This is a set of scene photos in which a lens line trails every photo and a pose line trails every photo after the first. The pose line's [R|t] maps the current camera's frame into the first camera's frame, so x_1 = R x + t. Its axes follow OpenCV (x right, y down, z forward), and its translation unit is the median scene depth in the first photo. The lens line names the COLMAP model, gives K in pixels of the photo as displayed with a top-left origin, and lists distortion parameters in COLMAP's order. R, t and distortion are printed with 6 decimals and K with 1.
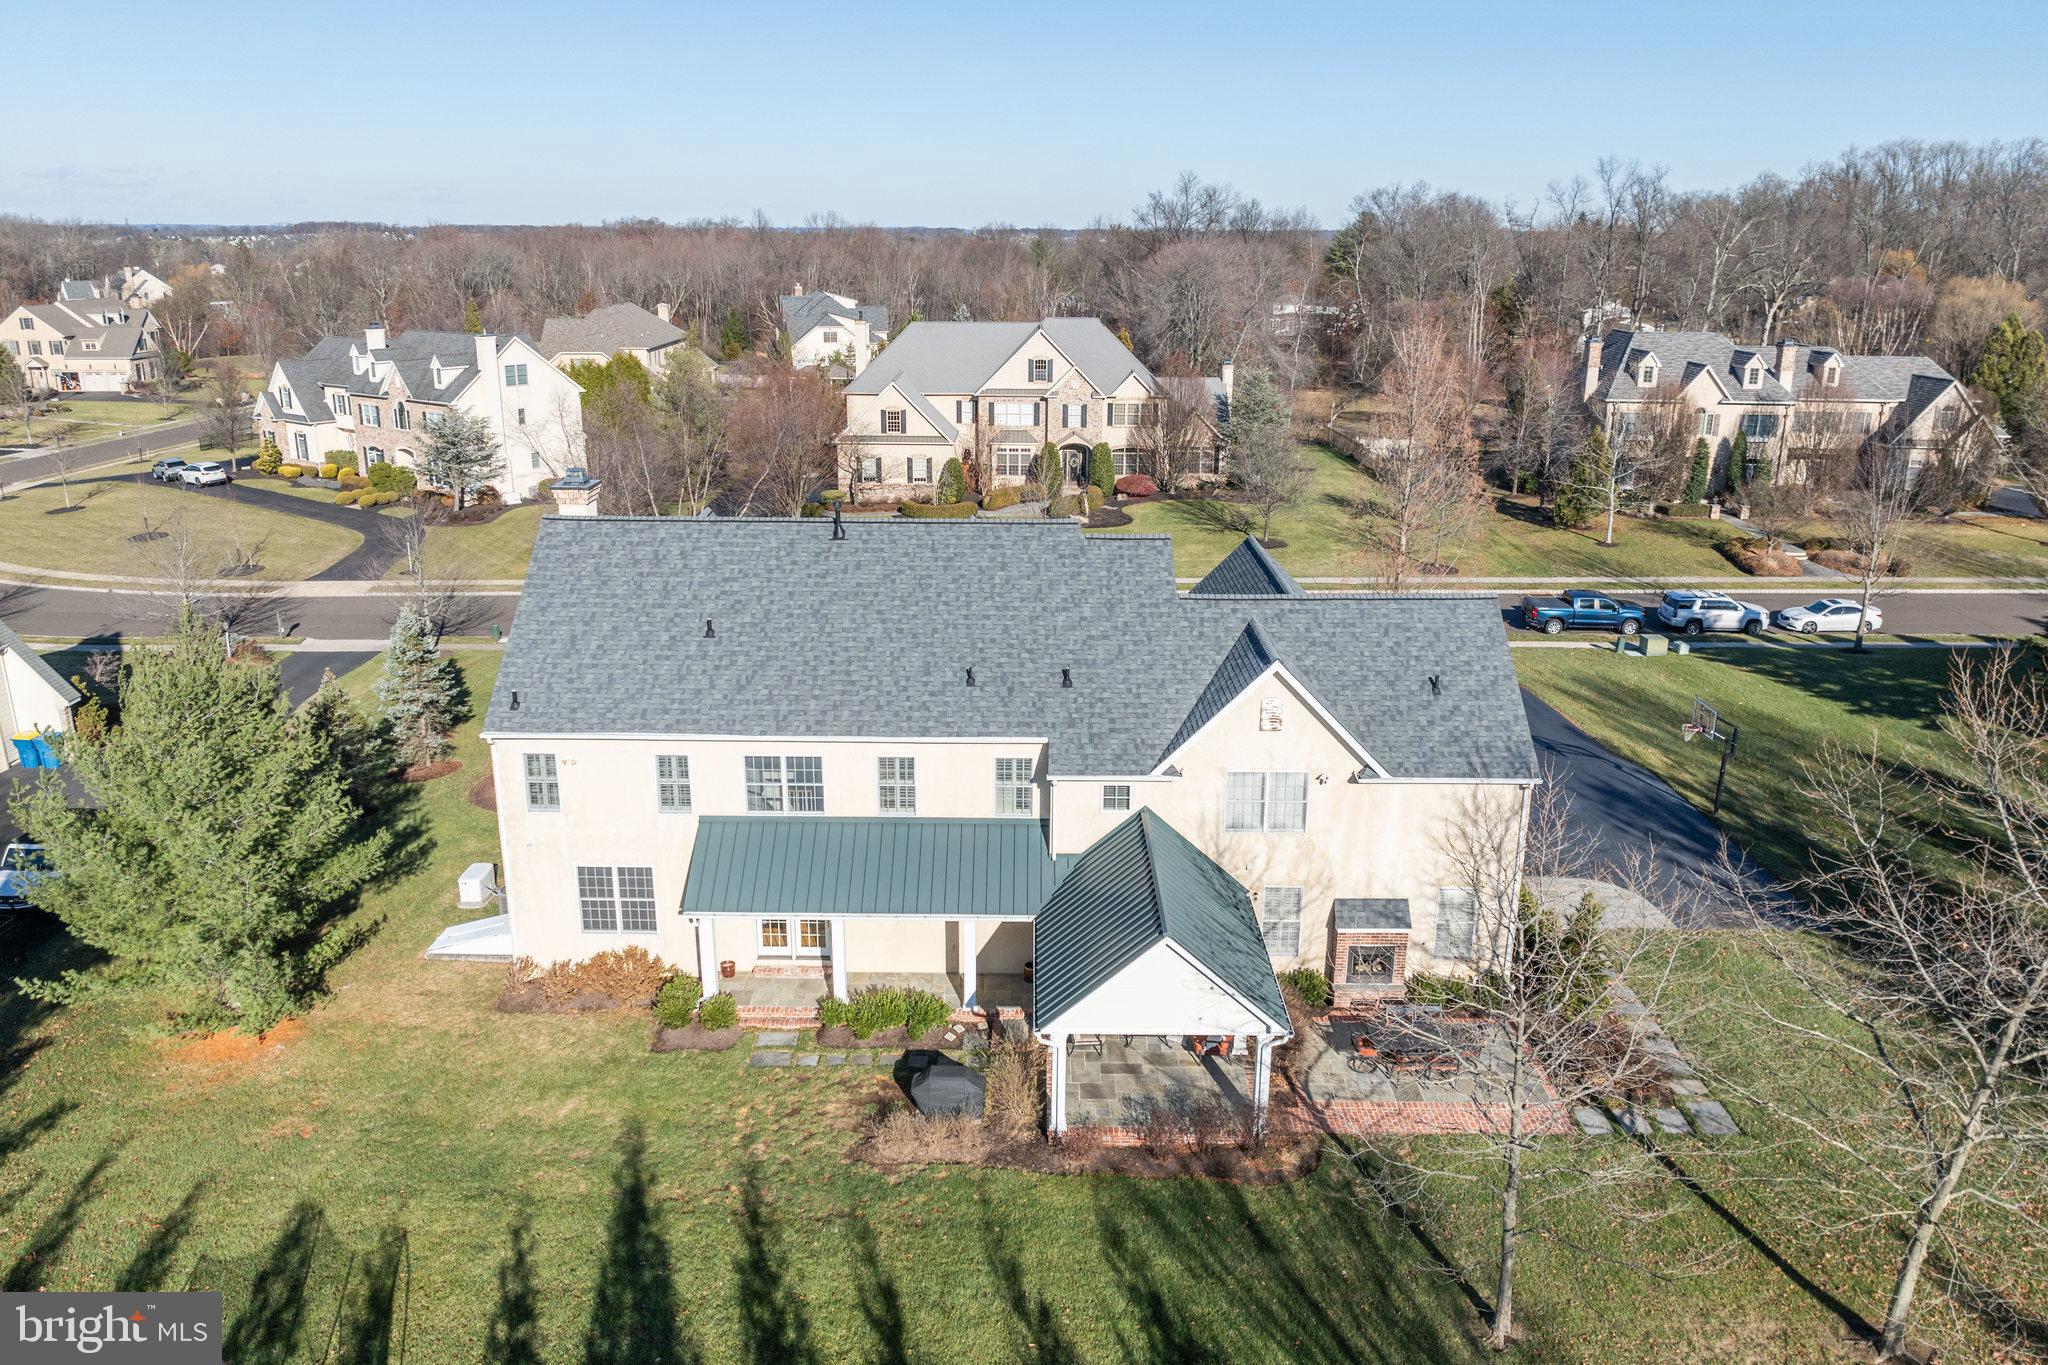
lens RADIAL K [[1419.9, 0, 1024.0], [0, 1419.9, 682.5], [0, 0, 1]] dist [-0.037678, -0.002758]
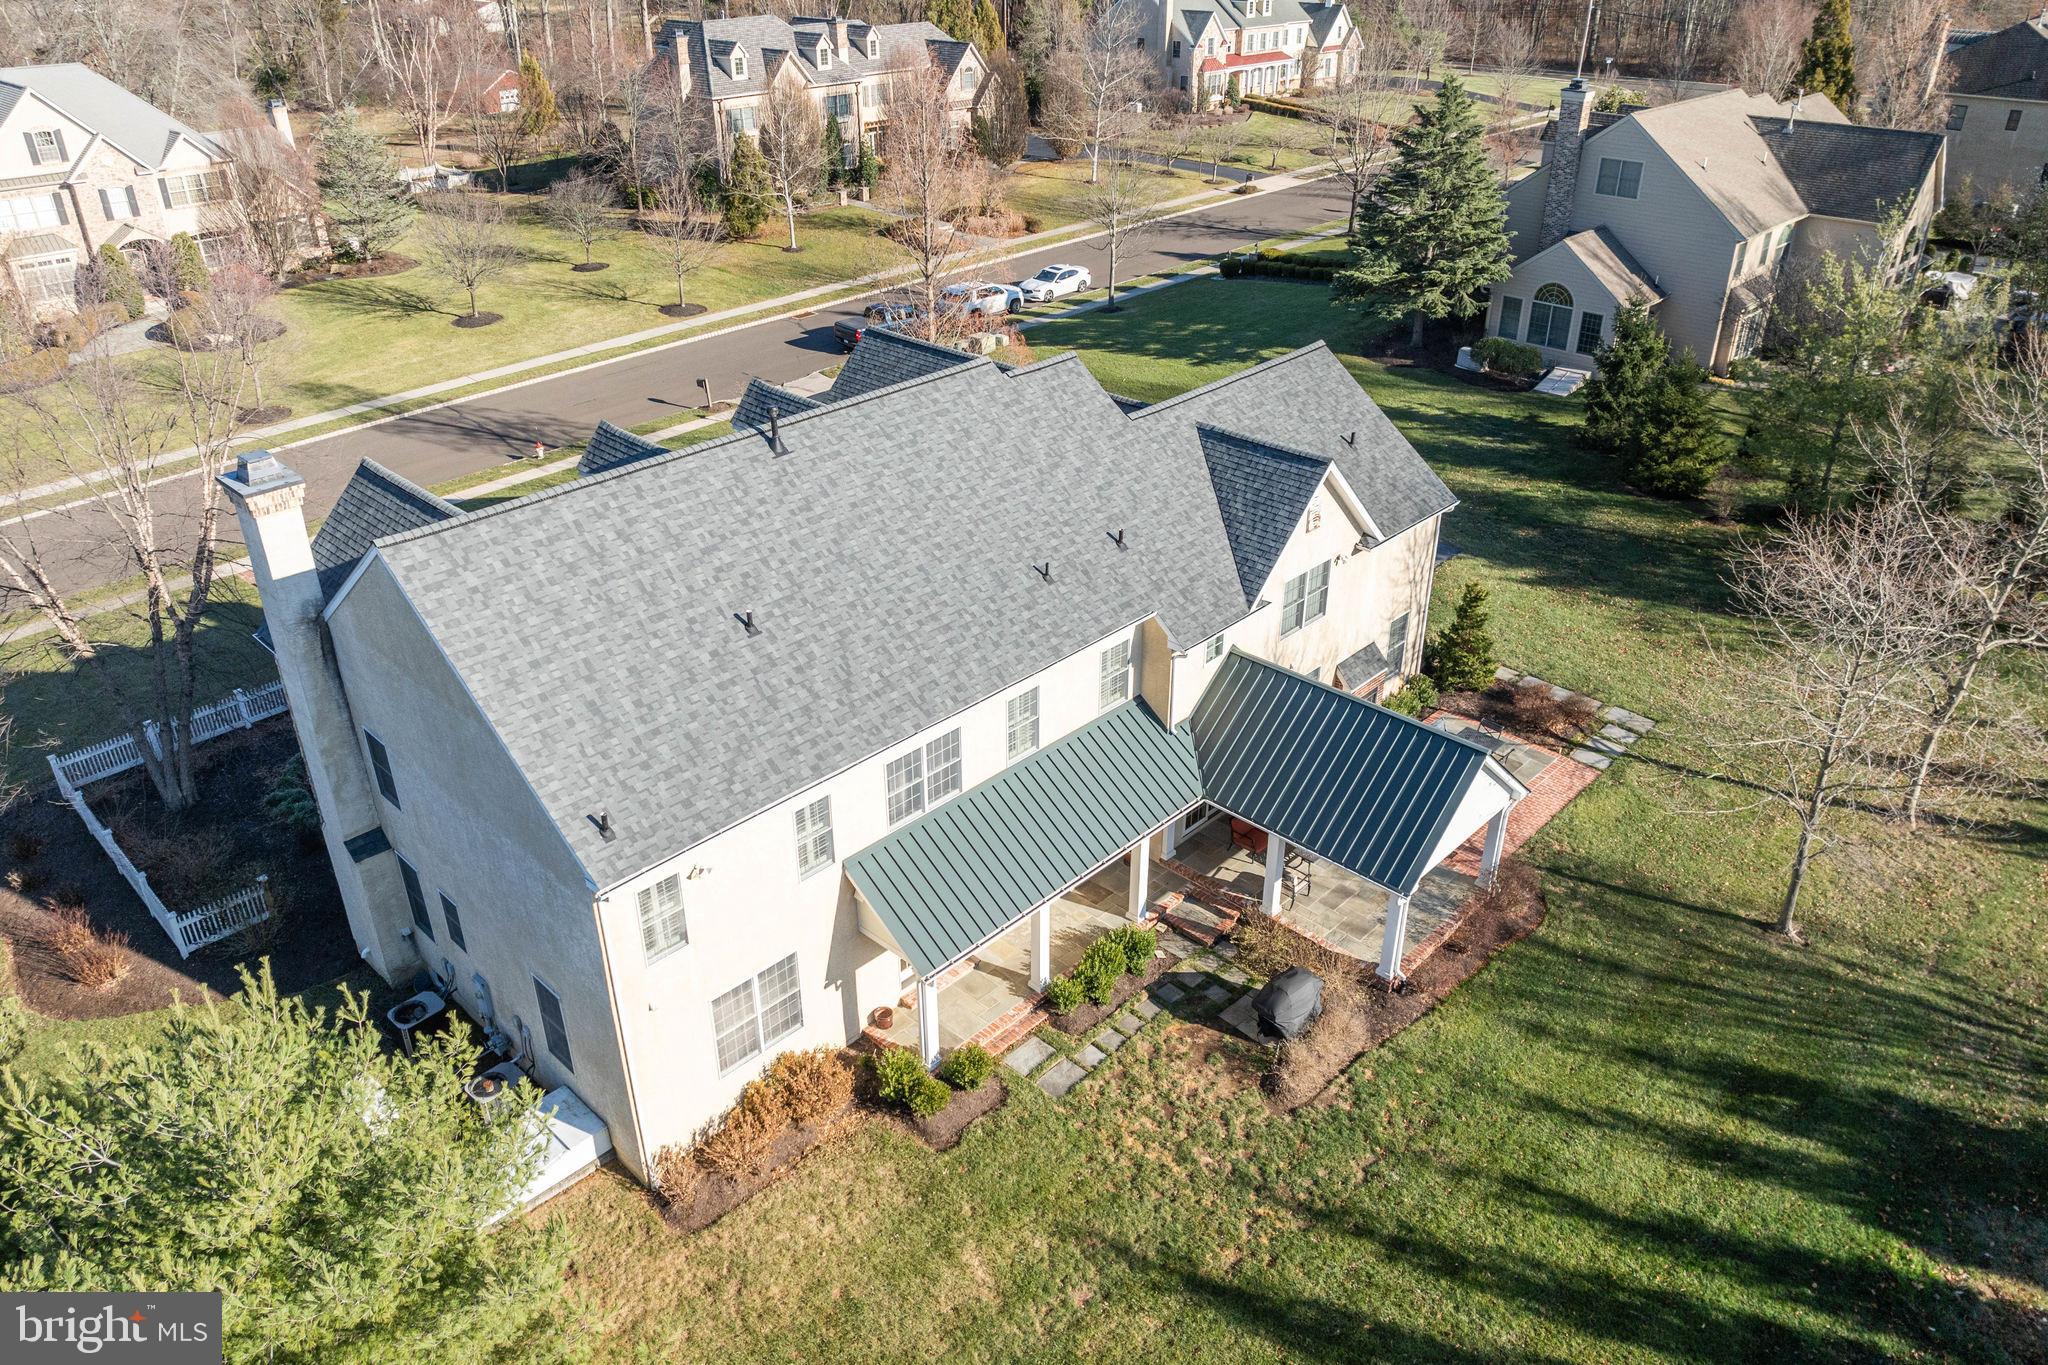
lens RADIAL K [[1425.8, 0, 1021.4], [0, 1425.8, 649.3], [0, 0, 1]] dist [-0.019932, 0.000770]
pose [[0.703508, -0.348085, 0.619607, -0.187605], [0.227632, 0.936276, 0.267528, -0.061214], [-0.673246, -0.047165, 0.737913, 0.118685]]
